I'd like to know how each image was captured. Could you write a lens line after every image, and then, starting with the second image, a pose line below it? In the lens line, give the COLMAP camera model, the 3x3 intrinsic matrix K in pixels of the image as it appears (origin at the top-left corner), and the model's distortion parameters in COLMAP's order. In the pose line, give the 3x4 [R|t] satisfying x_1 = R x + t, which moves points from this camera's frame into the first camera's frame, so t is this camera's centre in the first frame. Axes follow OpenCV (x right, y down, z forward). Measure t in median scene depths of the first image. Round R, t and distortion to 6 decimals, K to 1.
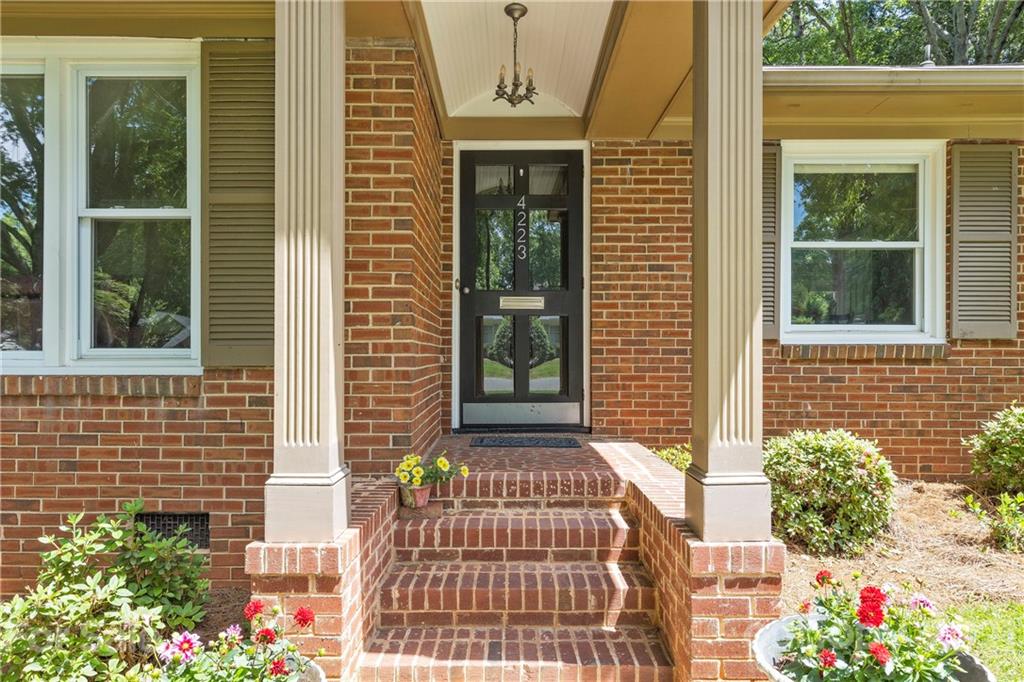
lens RADIAL K [[663.8, 0, 511.9], [0, 663.8, 348.3], [0, 0, 1]] dist [0.006483, 0.000623]
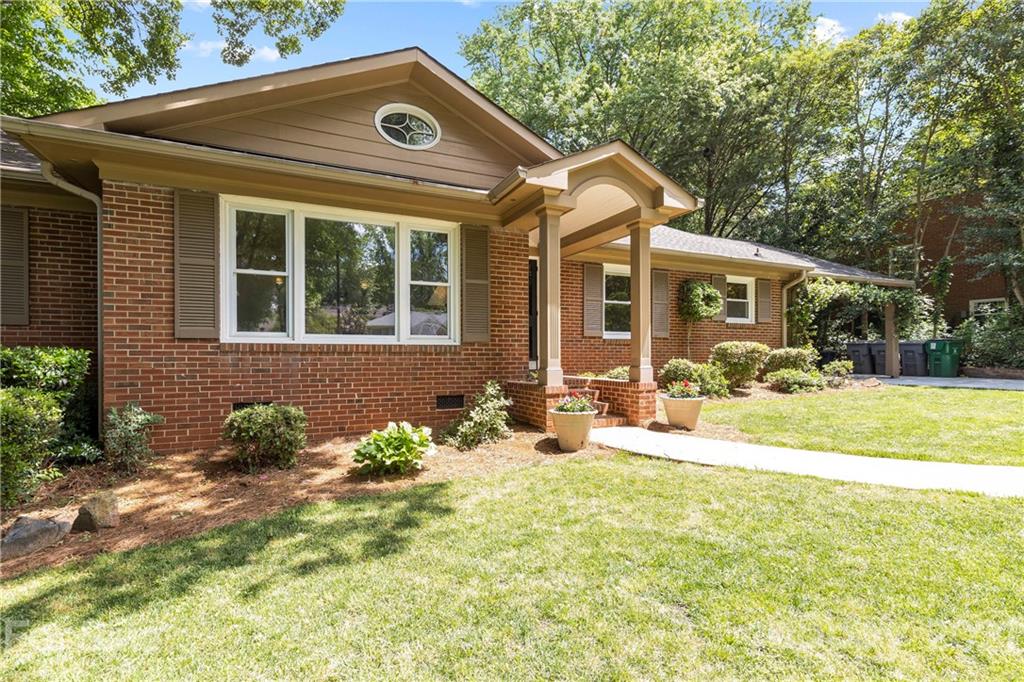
lens RADIAL K [[482.4, 0, 509.7], [0, 482.4, 350.6], [0, 0, 1]] dist [0.001718, -0.001441]
pose [[0.904049, 0.000400, 0.427429, -1.144683], [-0.000676, 1.000000, 0.000493, 0.062794], [-0.427429, -0.000734, 0.904049, -0.899214]]
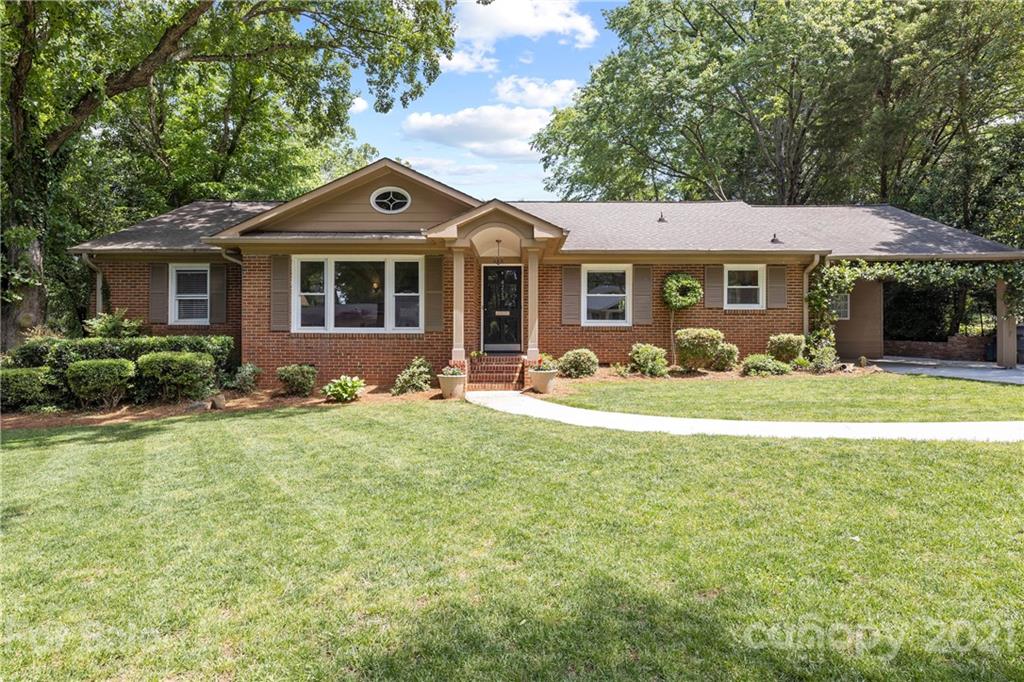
lens RADIAL K [[578.5, 0, 514.0], [0, 578.5, 332.4], [0, 0, 1]] dist [-0.002425, 0.000077]
pose [[0.999922, 0.001064, -0.012441, 0.159547], [-0.000996, 0.999984, 0.005483, 0.013504], [0.012446, -0.005470, 0.999908, -2.737156]]
